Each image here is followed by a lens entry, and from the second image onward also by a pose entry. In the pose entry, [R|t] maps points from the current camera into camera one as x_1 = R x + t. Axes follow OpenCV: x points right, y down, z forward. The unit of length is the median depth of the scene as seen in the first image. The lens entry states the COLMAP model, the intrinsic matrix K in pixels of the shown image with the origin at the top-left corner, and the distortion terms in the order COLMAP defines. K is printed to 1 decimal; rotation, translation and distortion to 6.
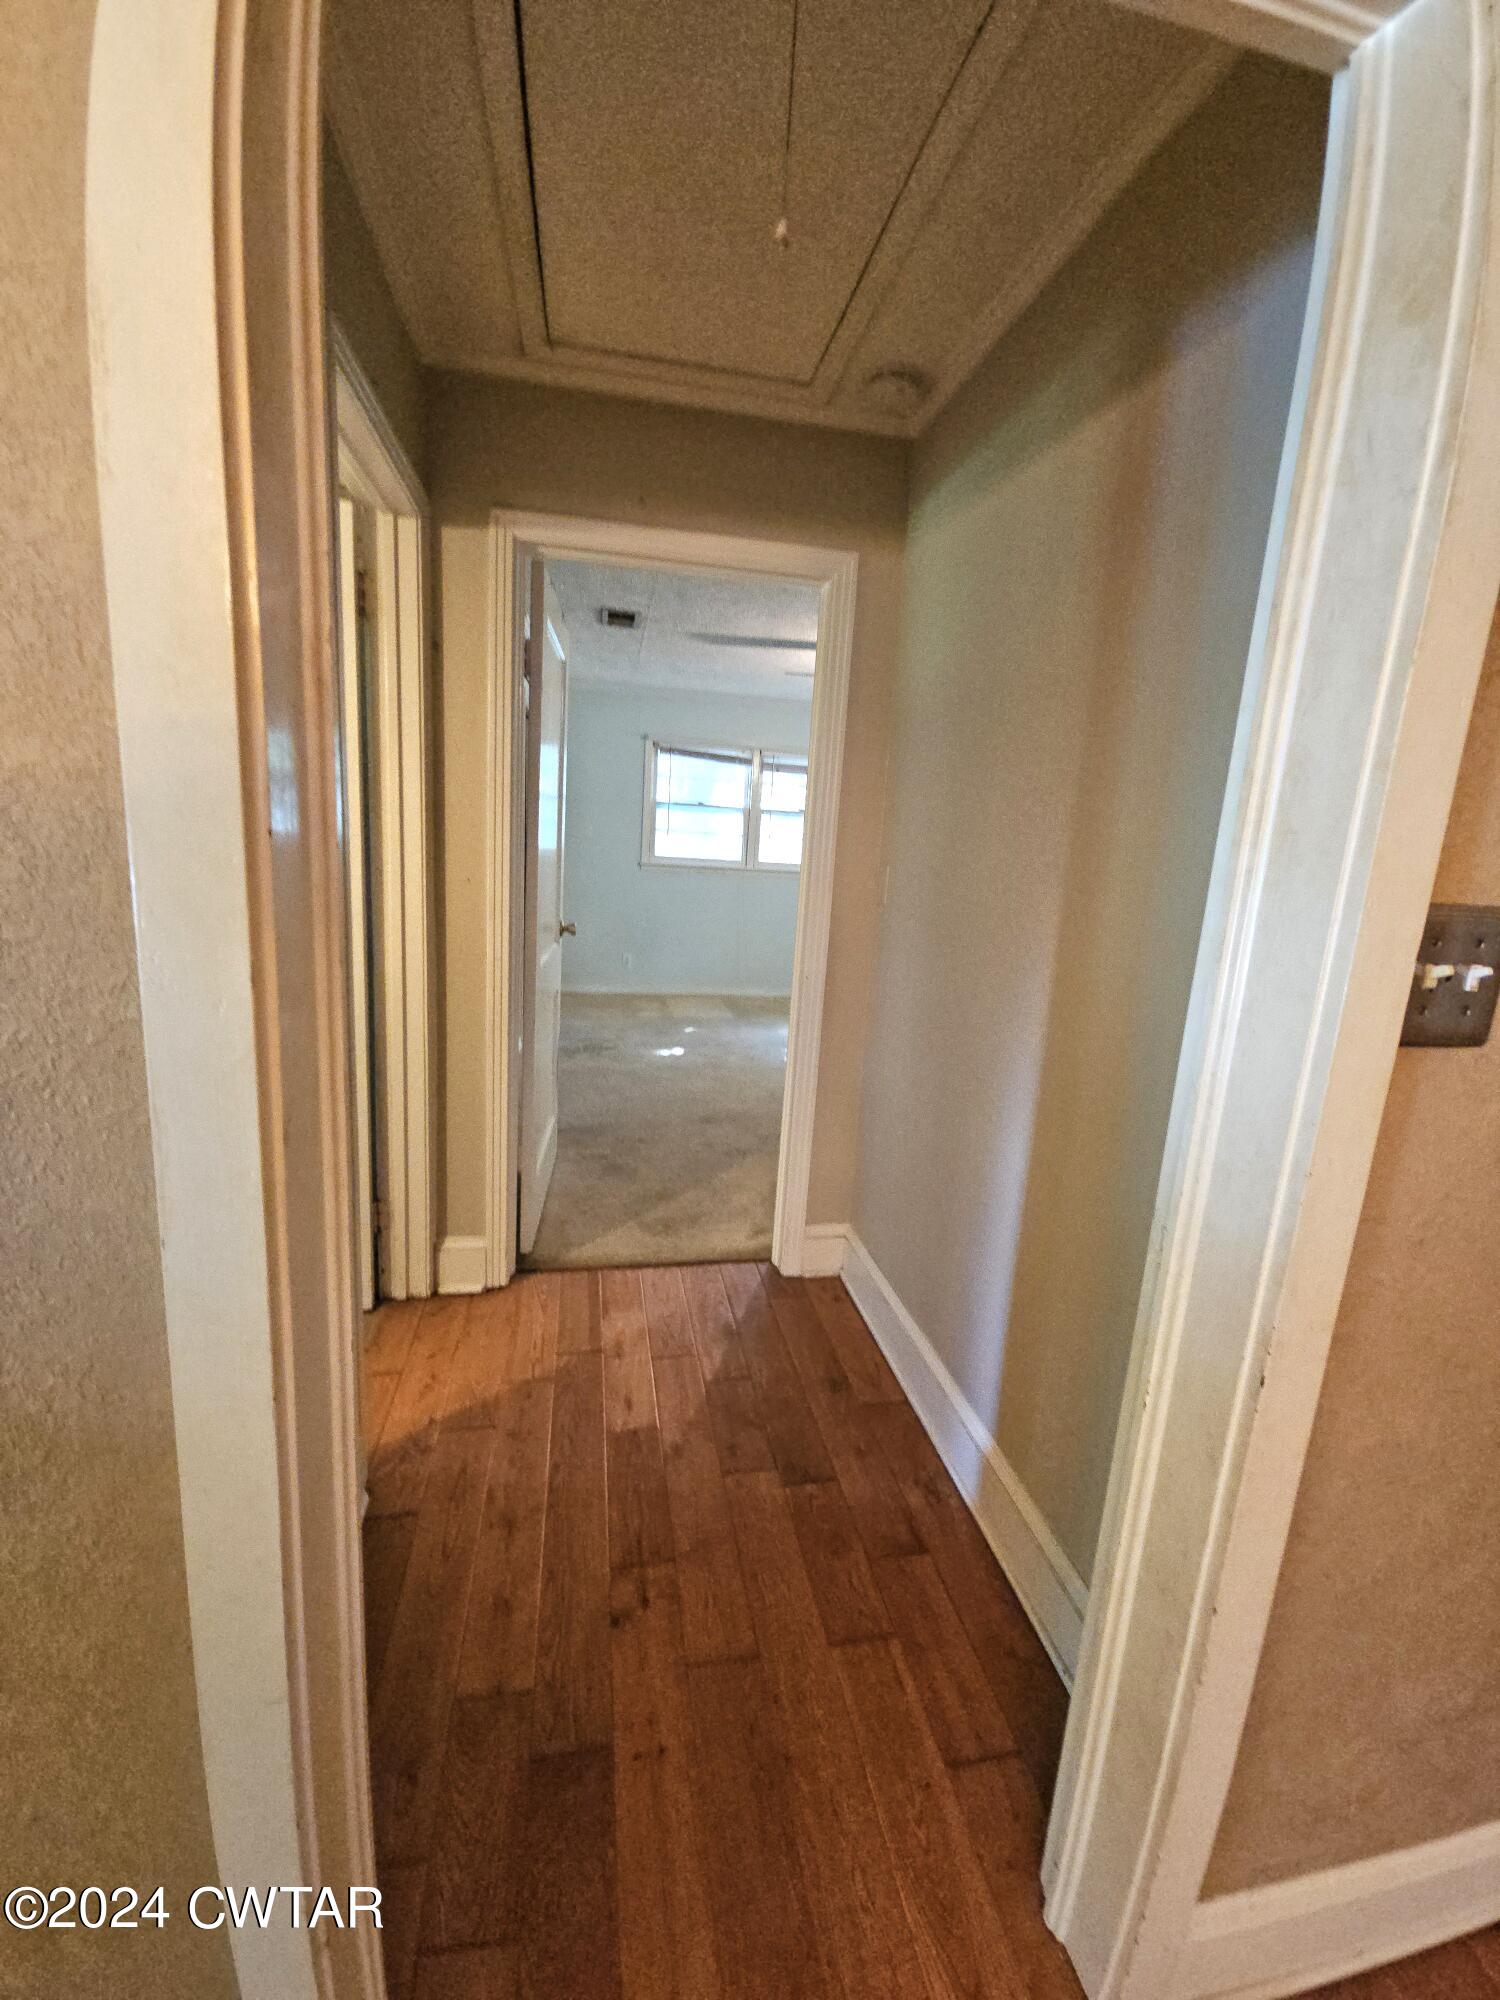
lens RADIAL K [[801.5, 0, 750.1], [0, 801.5, 996.1], [0, 0, 1]] dist [0.000135, -0.000058]
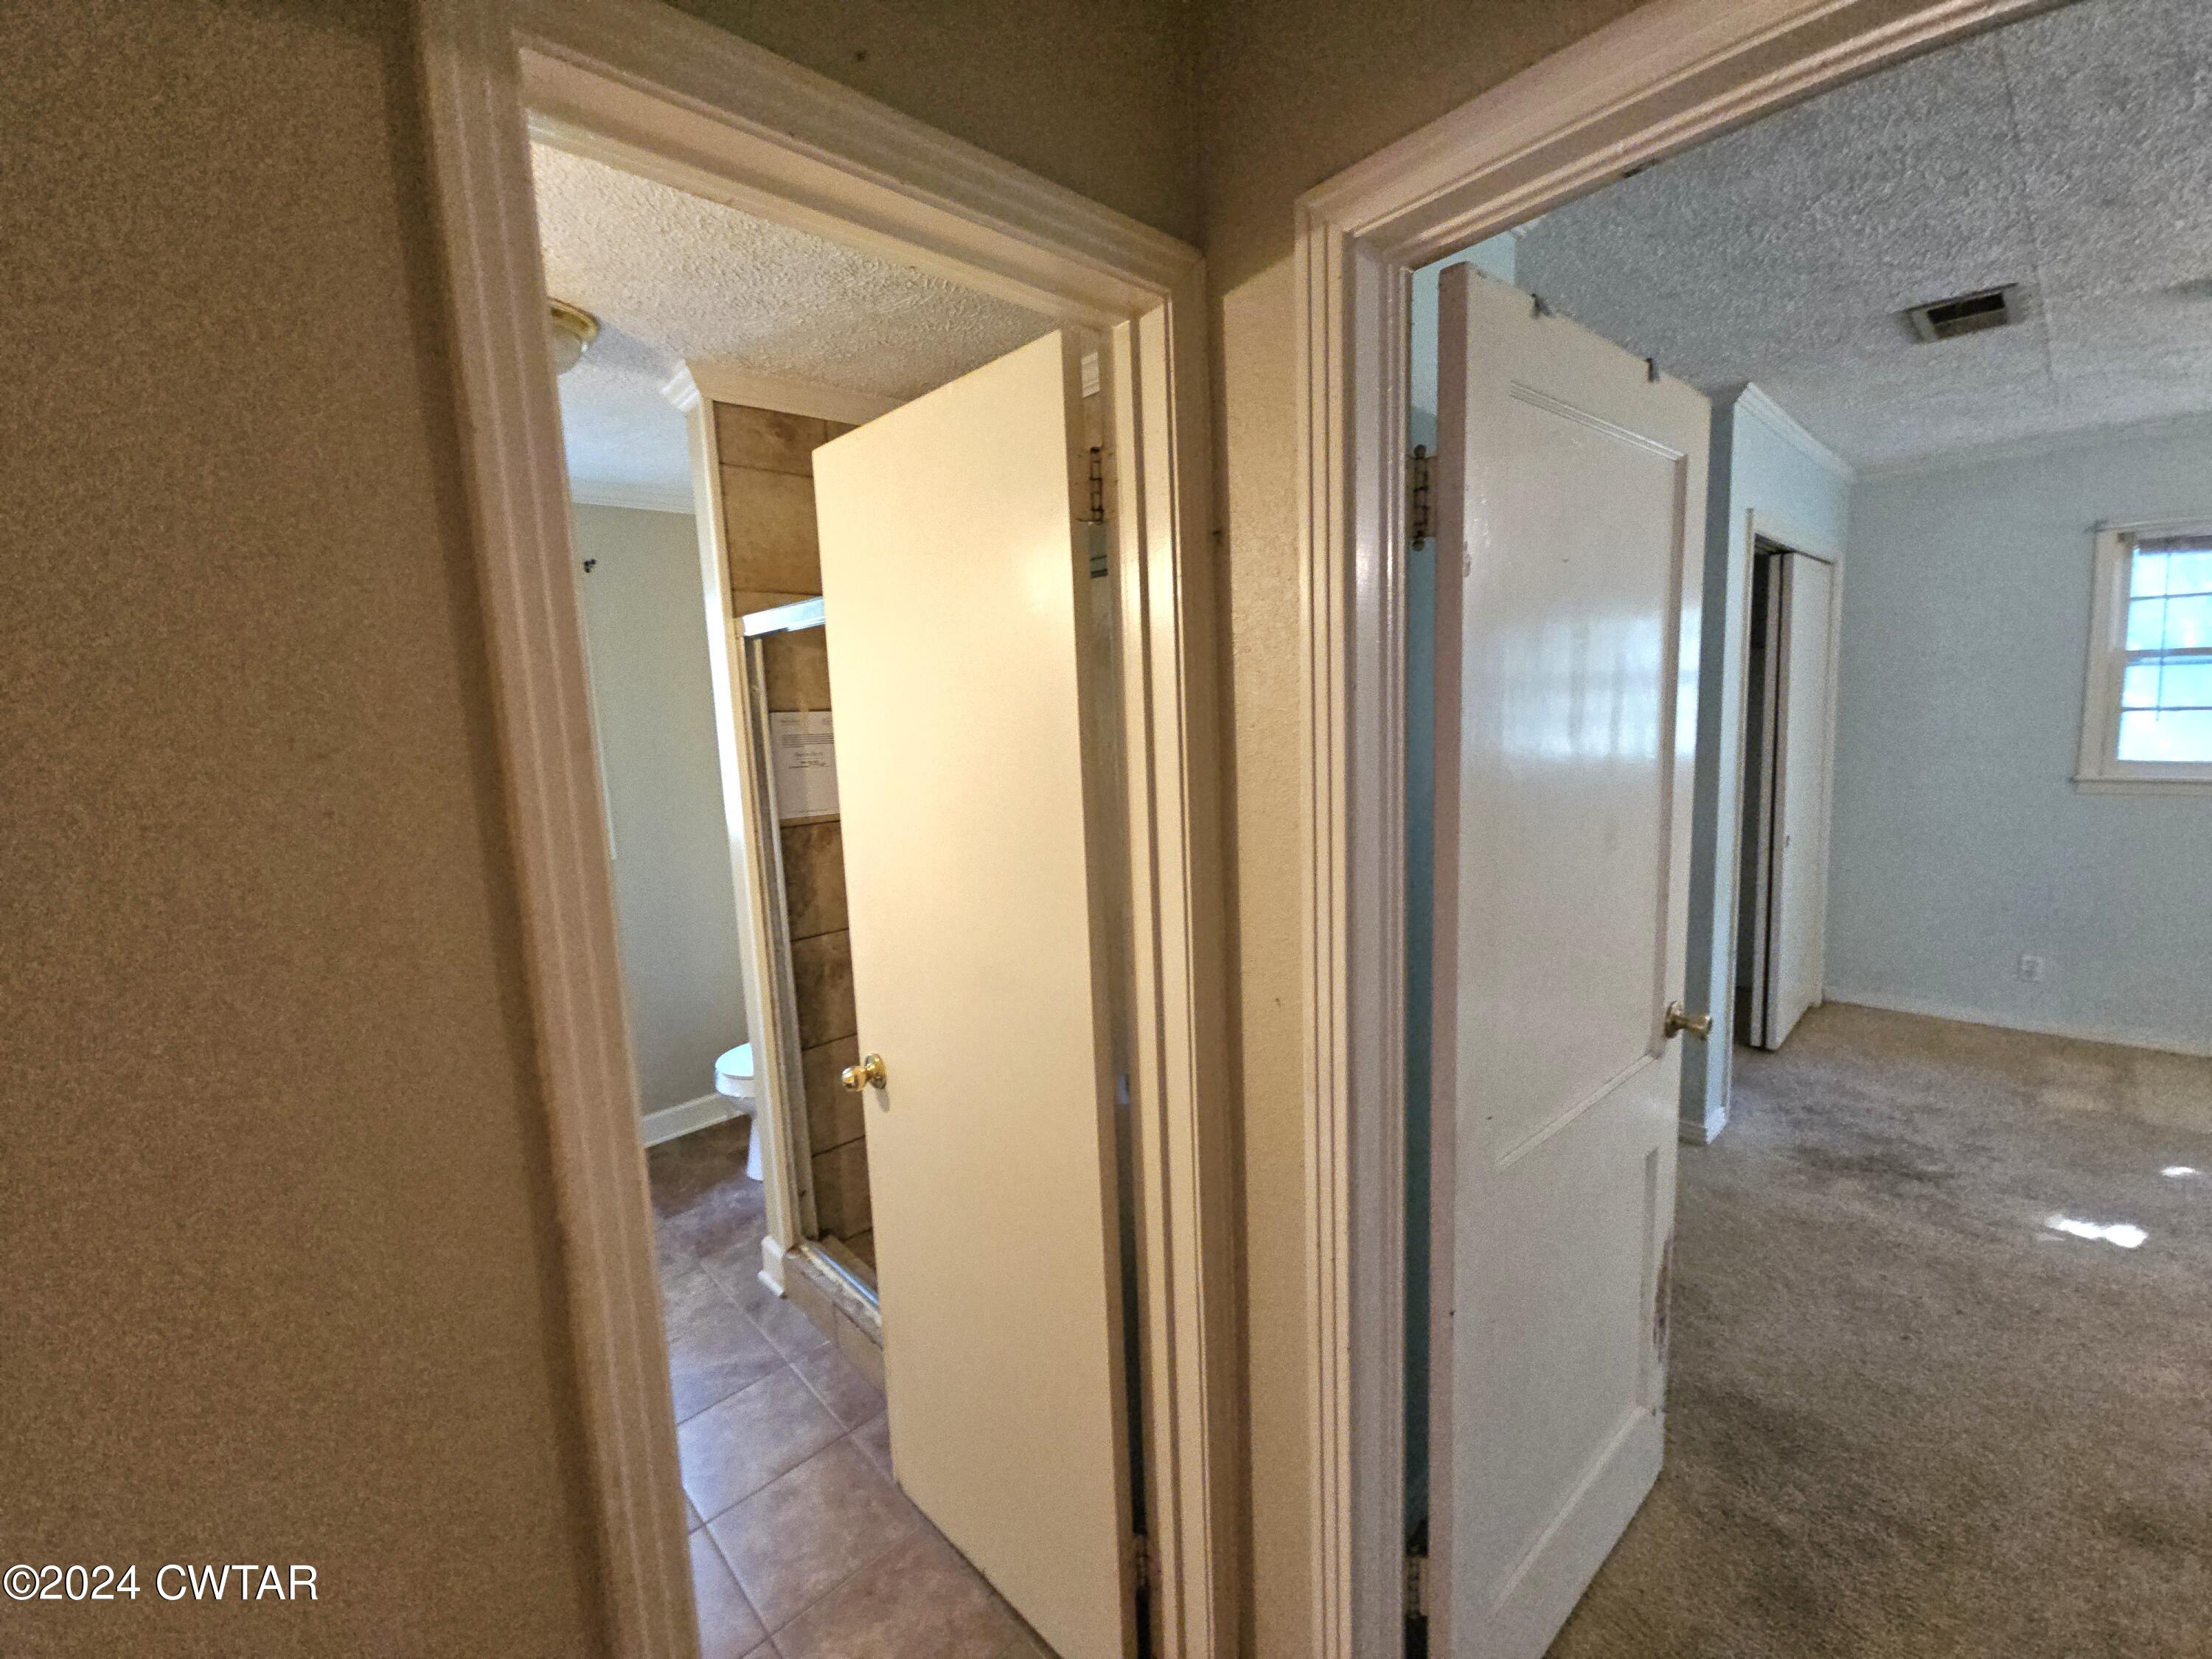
lens RADIAL K [[880.7, 0, 1097.6], [0, 880.7, 824.2], [0, 0, 1]] dist [0.032633, -0.021911]
pose [[0.527223, 0.024263, -0.849381, 0.018014], [-0.084613, 0.996123, -0.024066, -0.117257], [0.845504, 0.084557, 0.527232, 0.319962]]
